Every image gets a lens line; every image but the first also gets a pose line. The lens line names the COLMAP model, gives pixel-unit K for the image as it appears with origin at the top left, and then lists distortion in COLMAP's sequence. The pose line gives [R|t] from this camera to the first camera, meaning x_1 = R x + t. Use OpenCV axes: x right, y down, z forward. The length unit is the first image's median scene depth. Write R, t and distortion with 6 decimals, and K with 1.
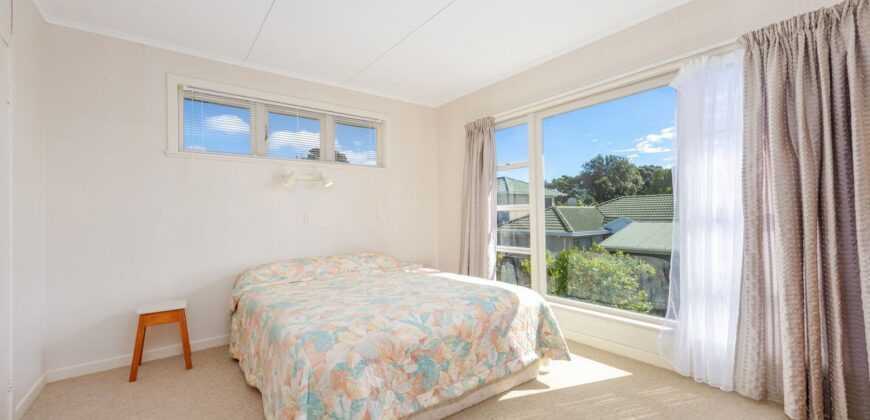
lens RADIAL K [[354.7, 0, 435.0], [0, 354.7, 210.0], [0, 0, 1]] dist [0.017870, 0.000018]
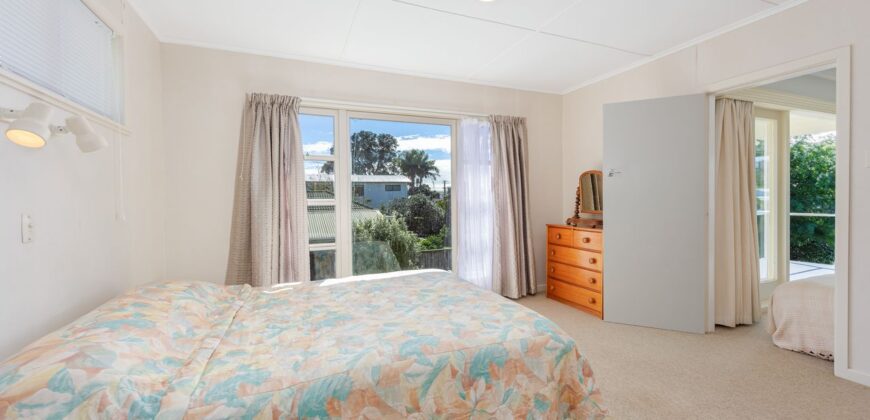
lens RADIAL K [[354.7, 0, 435.0], [0, 354.7, 210.0], [0, 0, 1]] dist [0.017870, 0.000018]
pose [[0.238012, -0.018852, 0.971079, -0.631142], [-0.001477, 0.999803, 0.019772, -0.003716], [-0.971261, -0.006140, 0.237937, 0.470888]]
